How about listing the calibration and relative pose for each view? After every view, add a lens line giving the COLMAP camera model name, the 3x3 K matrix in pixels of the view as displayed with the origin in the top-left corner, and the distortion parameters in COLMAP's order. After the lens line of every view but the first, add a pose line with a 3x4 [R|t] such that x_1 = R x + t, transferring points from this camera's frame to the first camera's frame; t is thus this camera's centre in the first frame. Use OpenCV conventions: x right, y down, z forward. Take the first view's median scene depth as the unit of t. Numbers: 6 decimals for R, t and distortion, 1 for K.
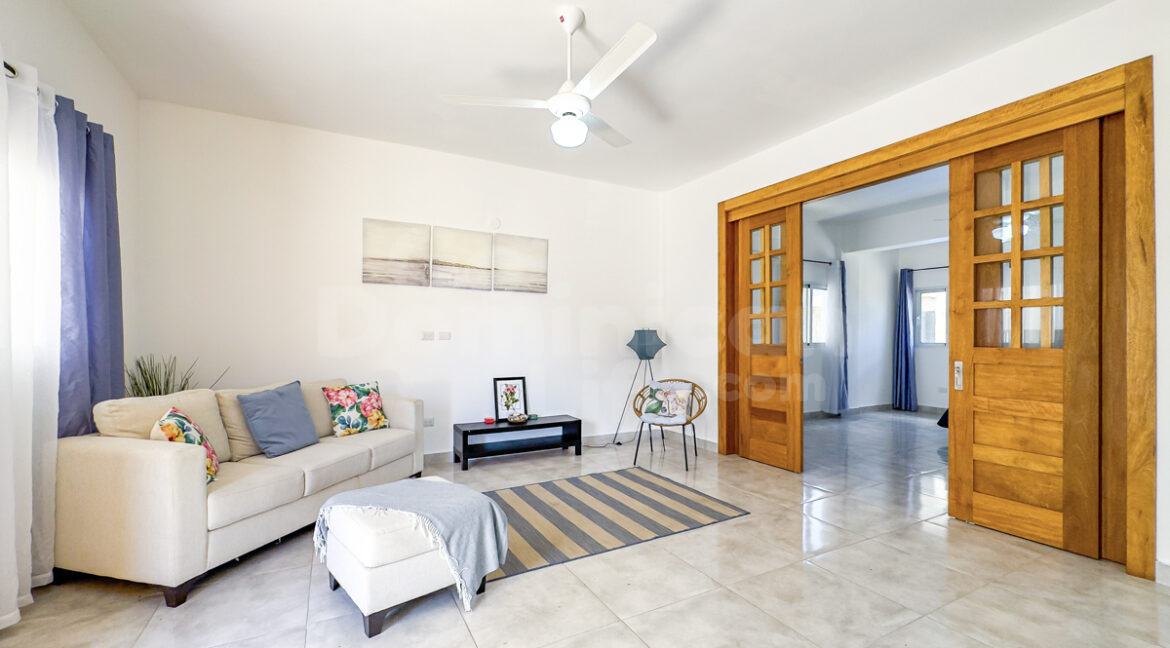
lens RADIAL K [[477.0, 0, 579.0], [0, 477.0, 335.4], [0, 0, 1]] dist [0.000273, -0.000214]
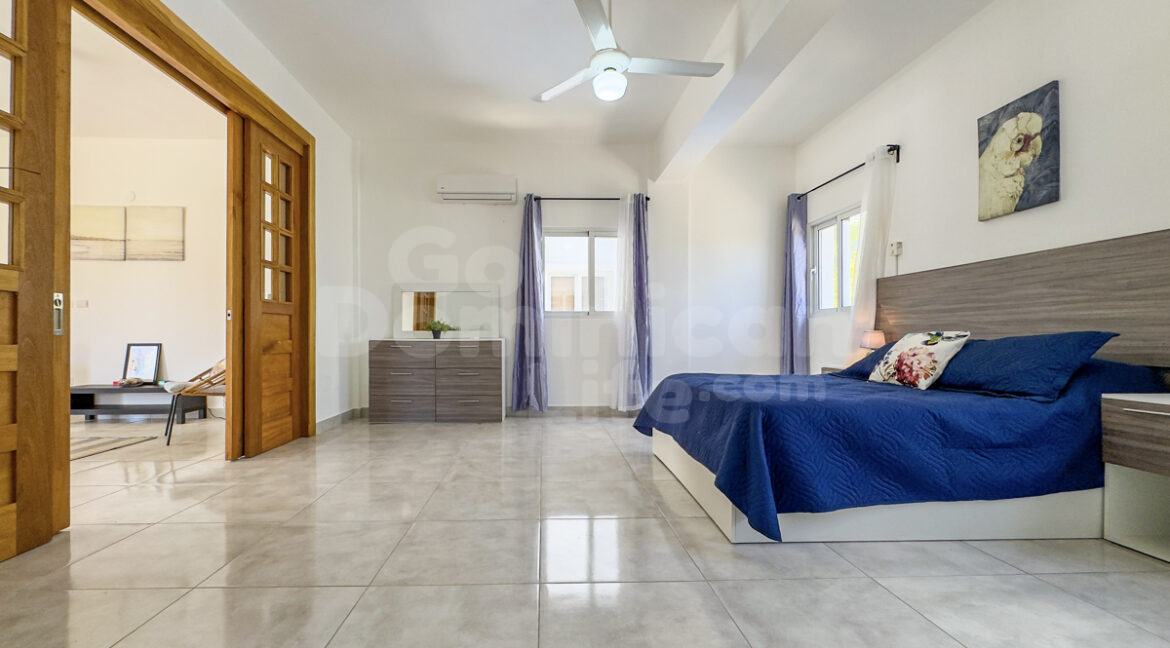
lens RADIAL K [[478.3, 0, 557.9], [0, 478.3, 332.8], [0, 0, 1]] dist [-0.002461, -0.000288]
pose [[0.896812, -0.008803, -0.442323, 1.226179], [0.007010, 0.999959, -0.005688, 0.084676], [0.442355, 0.002000, 0.896838, 0.511509]]
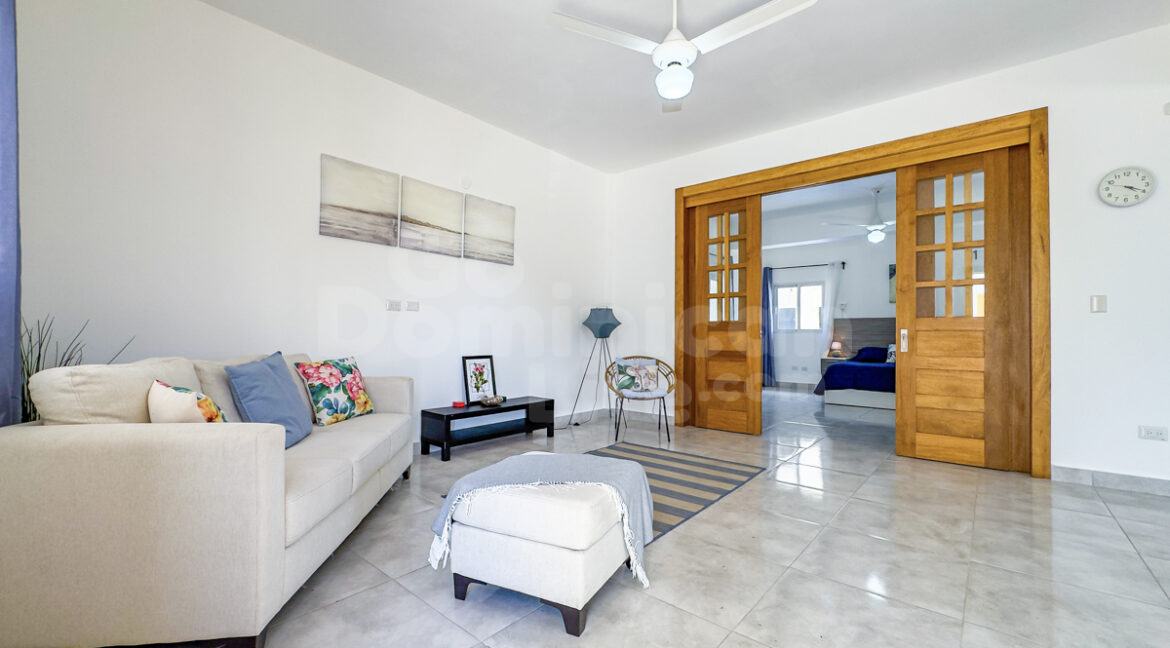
lens RADIAL K [[478.7, 0, 581.7], [0, 478.7, 328.1], [0, 0, 1]] dist [-0.001098, -0.000053]
pose [[0.932041, 0.008220, 0.362259, -0.318024], [-0.004732, 0.999934, -0.010515, 0.048639], [-0.362322, 0.008086, 0.932018, 0.098328]]
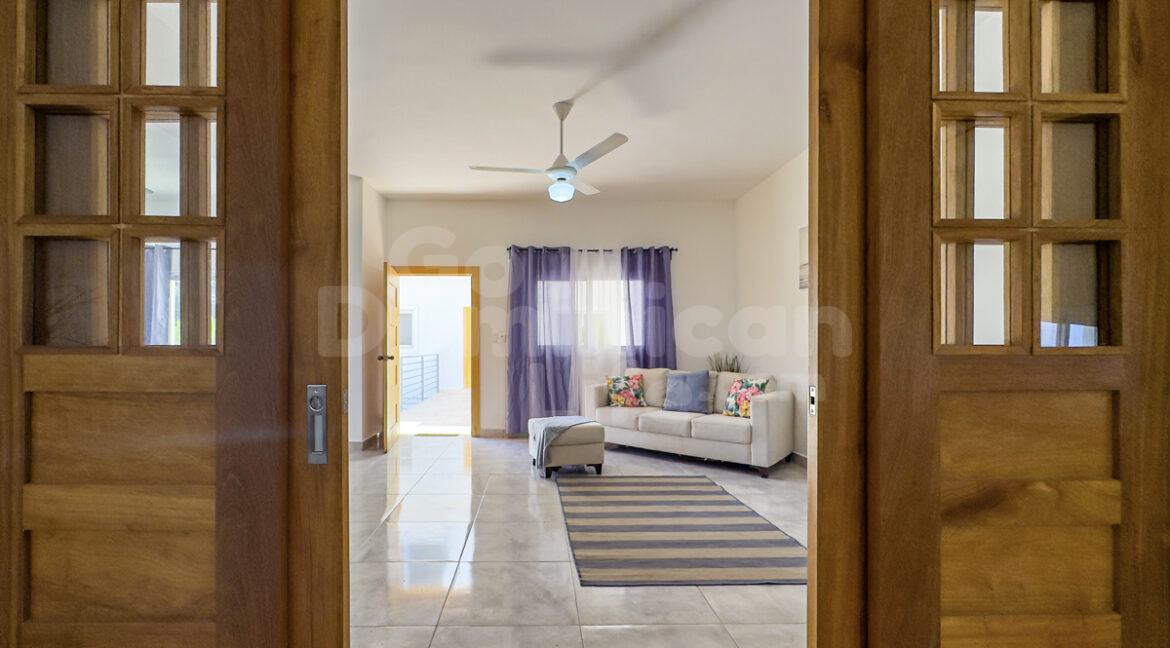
lens RADIAL K [[490.7, 0, 544.7], [0, 490.7, 345.8], [0, 0, 1]] dist [-0.000359, 0.000106]
pose [[-0.453882, -0.003647, -0.891054, 0.752073], [0.001467, 0.999987, -0.004840, 0.020145], [0.891061, -0.003504, -0.453871, 0.939349]]
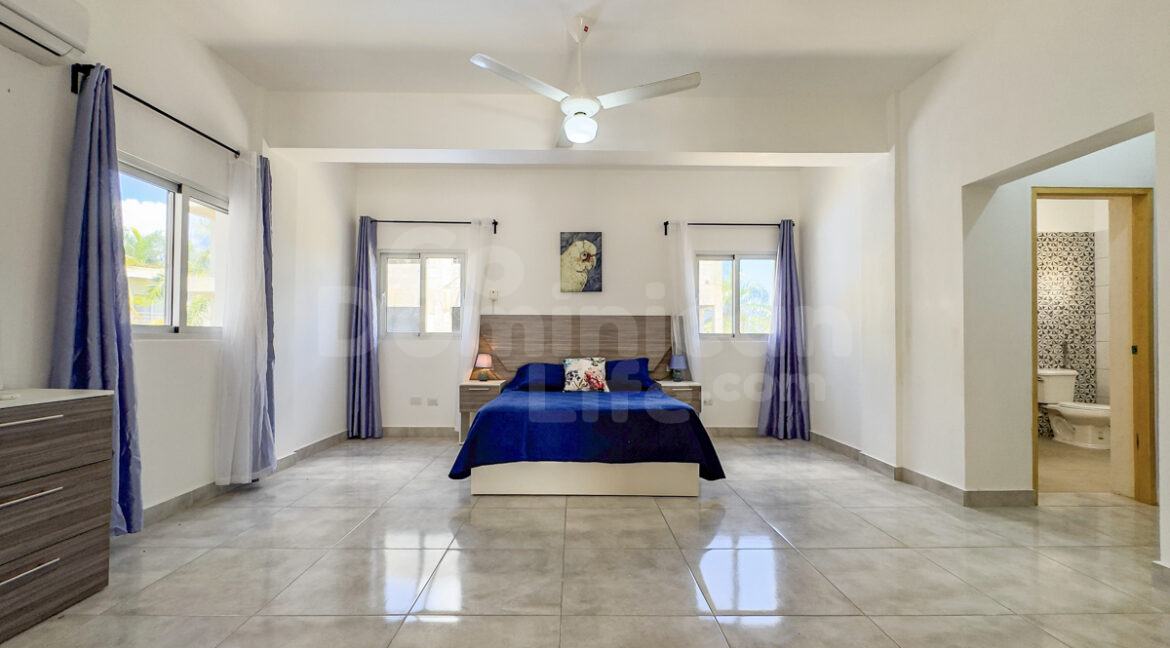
lens RADIAL K [[477.0, 0, 579.0], [0, 477.0, 335.4], [0, 0, 1]] dist [0.000273, -0.000214]
pose [[0.461549, 0.006139, 0.887093, 0.444401], [-0.005647, 0.999976, -0.003982, 0.037396], [-0.887097, -0.003172, 0.461573, 0.807744]]
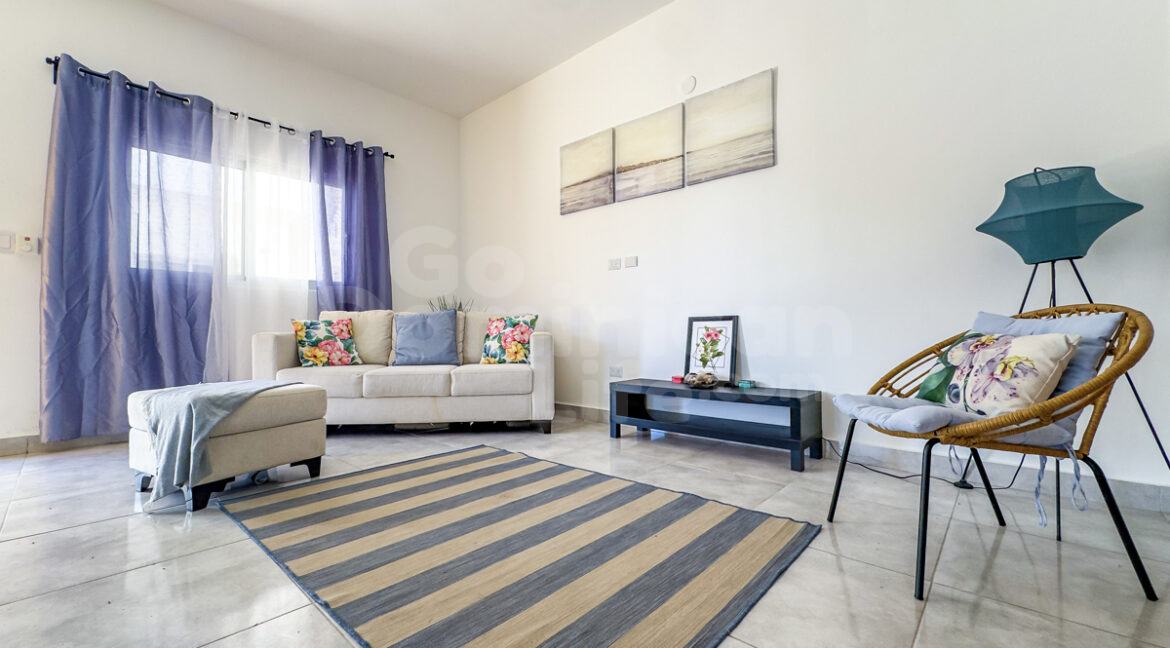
lens RADIAL K [[469.2, 0, 587.3], [0, 469.2, 321.8], [0, 0, 1]] dist [-0.001668, -0.000136]
pose [[0.341582, -0.027106, -0.939461, 0.413890], [0.010054, 0.999632, -0.025187, 0.119172], [0.939798, -0.000842, 0.341729, 0.694038]]
